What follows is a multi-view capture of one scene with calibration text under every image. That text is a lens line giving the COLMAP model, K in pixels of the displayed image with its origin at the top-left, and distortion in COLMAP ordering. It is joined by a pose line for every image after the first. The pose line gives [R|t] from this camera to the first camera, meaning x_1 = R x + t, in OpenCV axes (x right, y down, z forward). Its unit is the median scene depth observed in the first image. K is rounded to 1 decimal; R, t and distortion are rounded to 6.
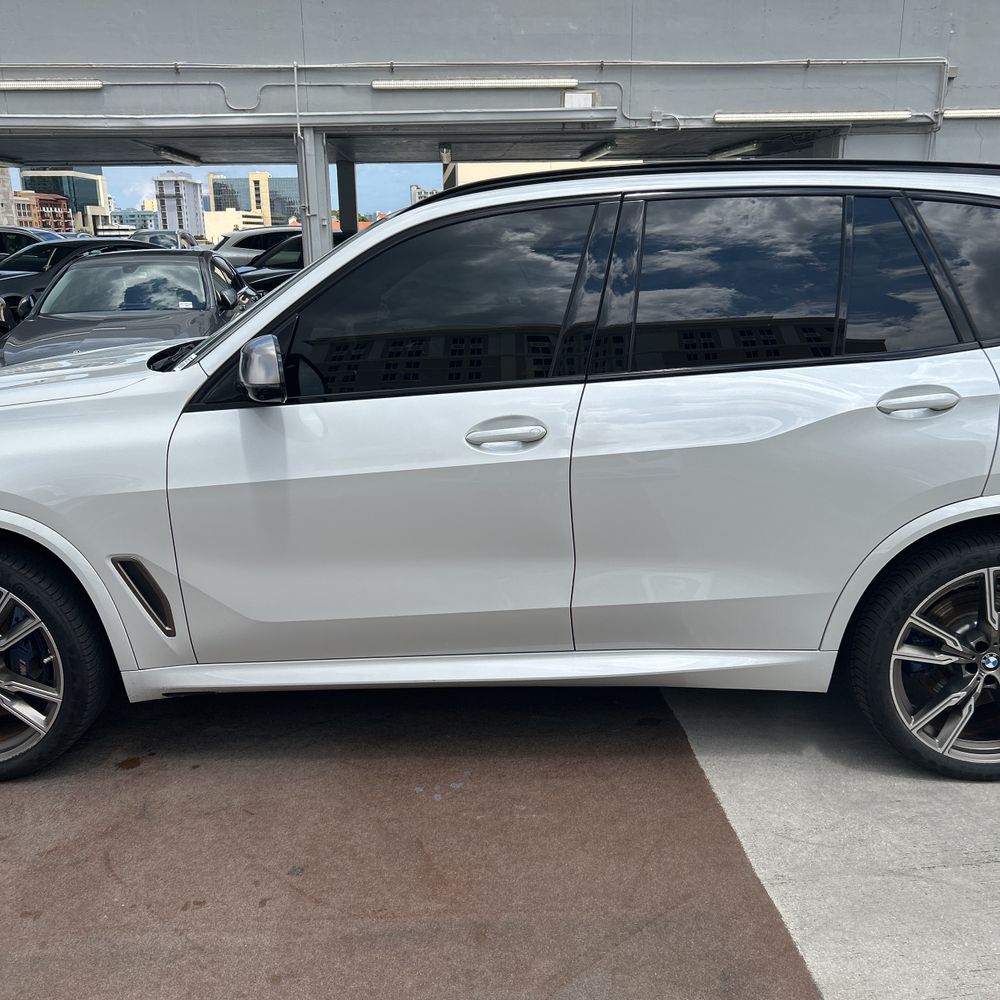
lens RADIAL K [[1045.4, 0, 500.3], [0, 1045.4, 503.2], [0, 0, 1]] dist [0.027439, 0.000000]
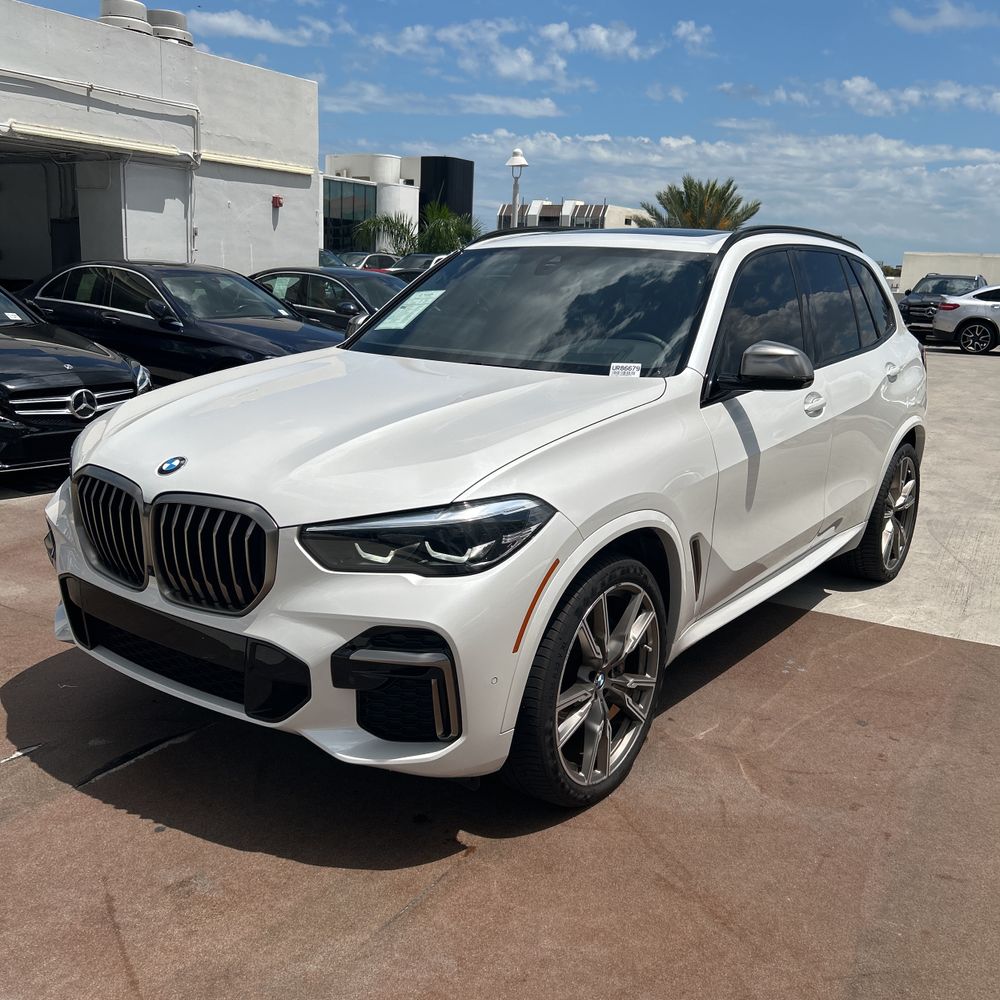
lens RADIAL K [[1045.4, 0, 498.7], [0, 1045.4, 494.6], [0, 0, 1]] dist [0.027439, 0.000000]
pose [[0.552182, -0.138425, 0.822152, -1.369980], [0.161252, 0.985232, 0.057581, -0.092250], [-0.817981, 0.100779, 0.566349, 0.505583]]
